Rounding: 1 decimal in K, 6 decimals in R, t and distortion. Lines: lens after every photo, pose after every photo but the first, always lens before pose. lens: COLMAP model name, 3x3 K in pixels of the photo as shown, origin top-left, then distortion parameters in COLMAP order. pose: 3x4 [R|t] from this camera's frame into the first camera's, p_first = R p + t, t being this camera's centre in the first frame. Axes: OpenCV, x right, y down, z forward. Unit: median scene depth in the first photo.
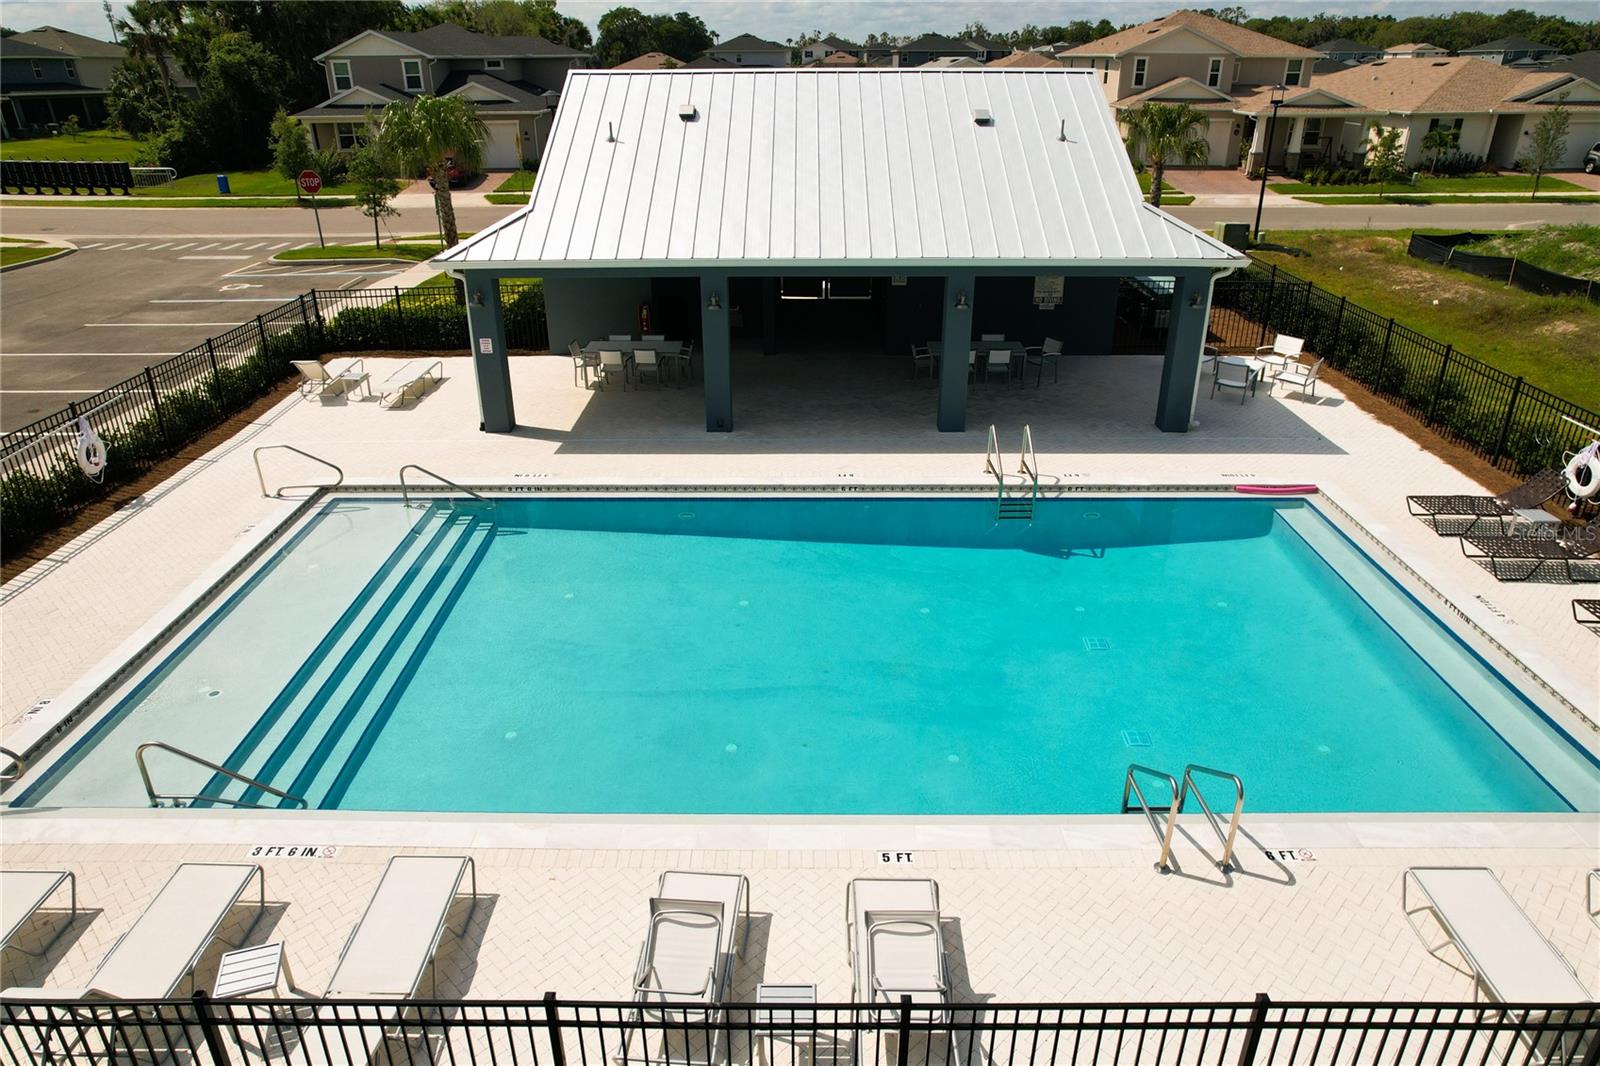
lens RADIAL K [[1025.7, 0, 800.0], [0, 1025.7, 533.0], [0, 0, 1]] dist [-0.068326, 0.055932]
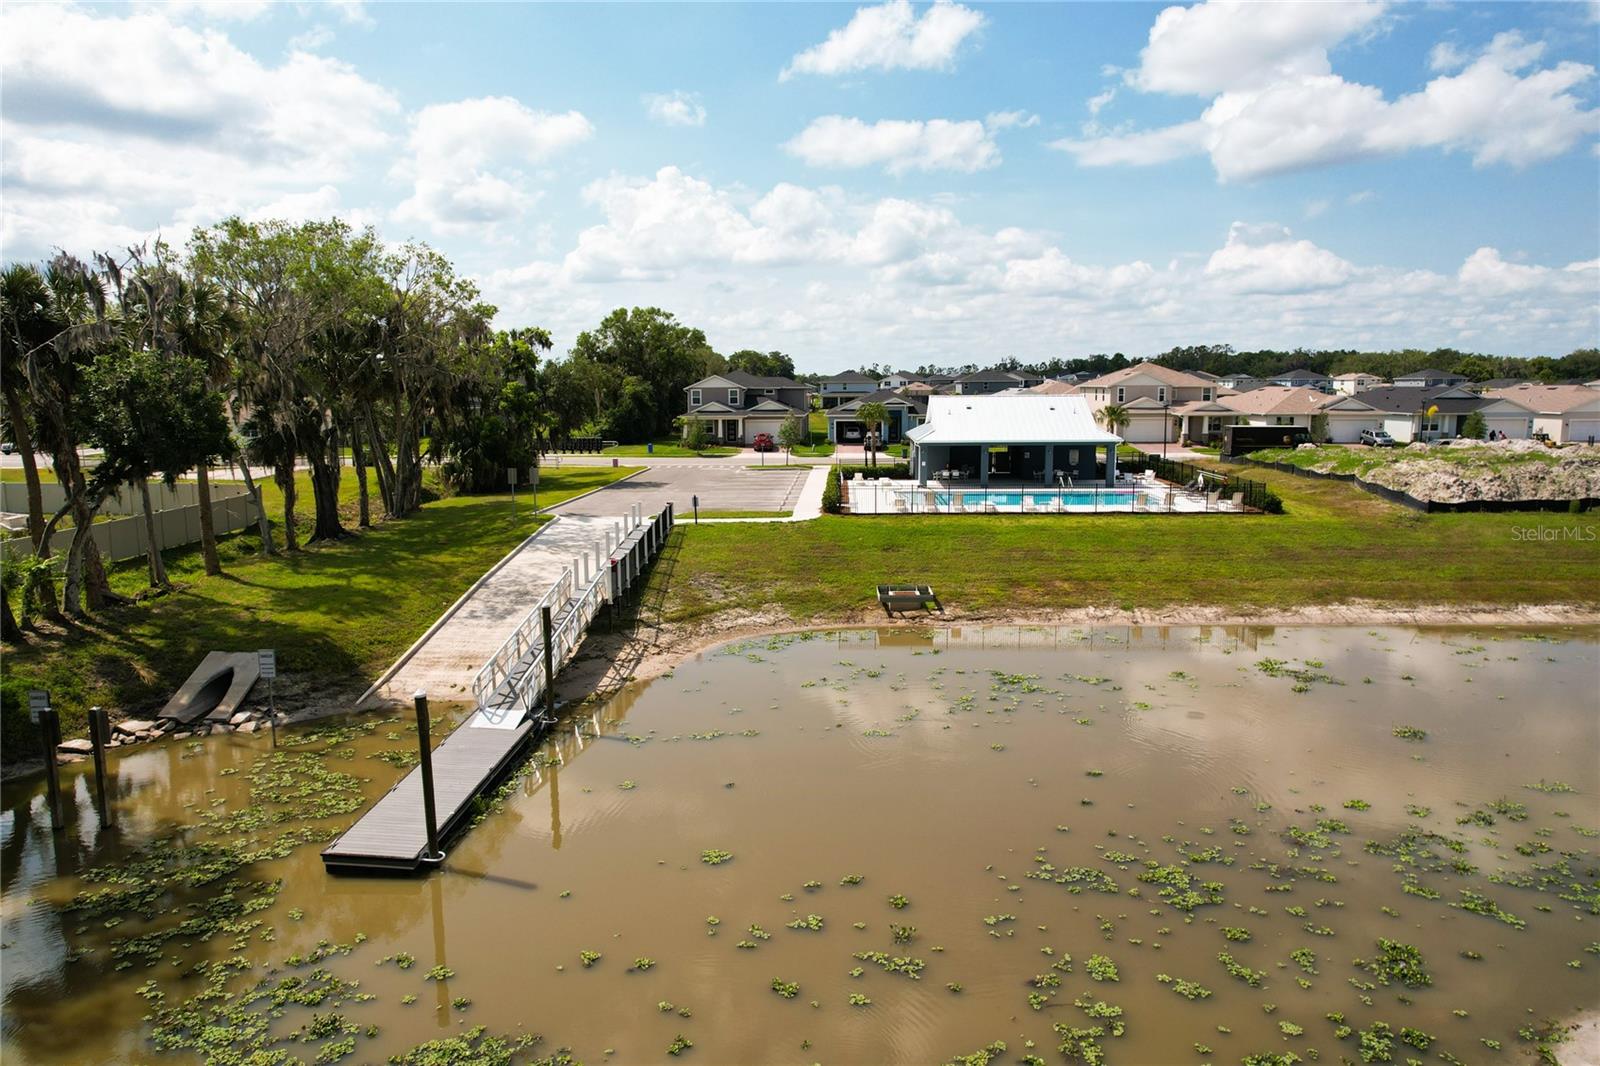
lens RADIAL K [[1025.7, 0, 800.0], [0, 1025.7, 533.0], [0, 0, 1]] dist [-0.068326, 0.055932]
pose [[0.999164, 0.001177, -0.040856, -0.176753], [-0.012981, 0.956974, -0.289885, 0.337869], [0.038757, 0.290173, 0.956189, -0.741663]]
